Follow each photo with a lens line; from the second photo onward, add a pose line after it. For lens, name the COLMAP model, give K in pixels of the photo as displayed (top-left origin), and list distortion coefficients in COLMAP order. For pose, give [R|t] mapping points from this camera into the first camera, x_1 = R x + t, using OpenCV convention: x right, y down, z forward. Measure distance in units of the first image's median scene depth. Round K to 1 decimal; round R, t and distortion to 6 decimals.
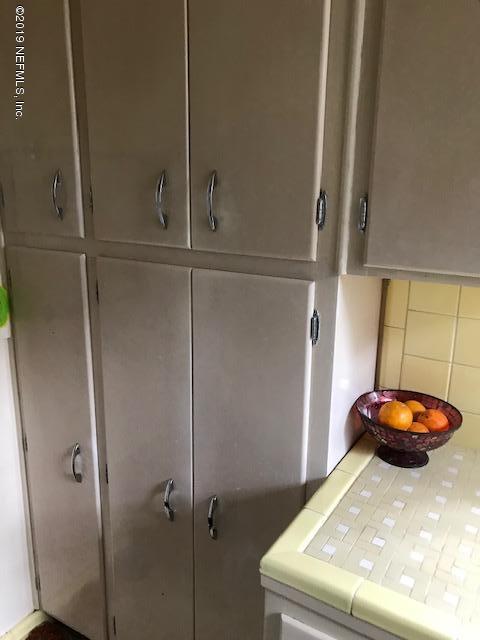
lens RADIAL K [[522.1, 0, 237.4], [0, 522.1, 321.2], [0, 0, 1]] dist [0.006088, 0.014059]
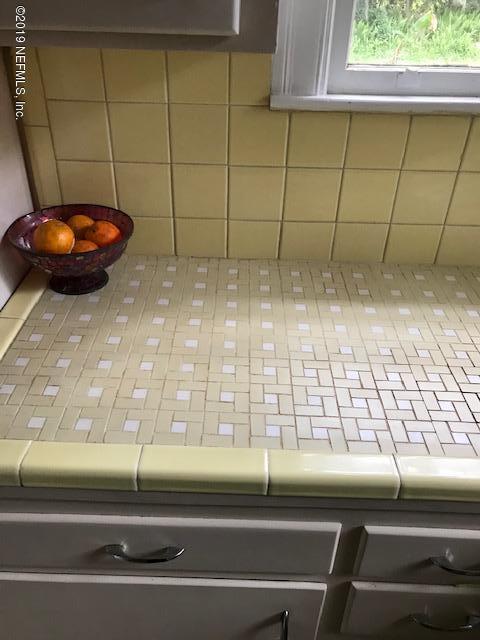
lens RADIAL K [[522.1, 0, 240.0], [0, 522.1, 320.2], [0, 0, 1]] dist [0.006088, 0.014059]
pose [[0.855143, -0.283499, 0.434004, 0.157120], [0.122590, 0.924057, 0.362064, 0.038276], [-0.503689, -0.256412, 0.824955, 0.142741]]
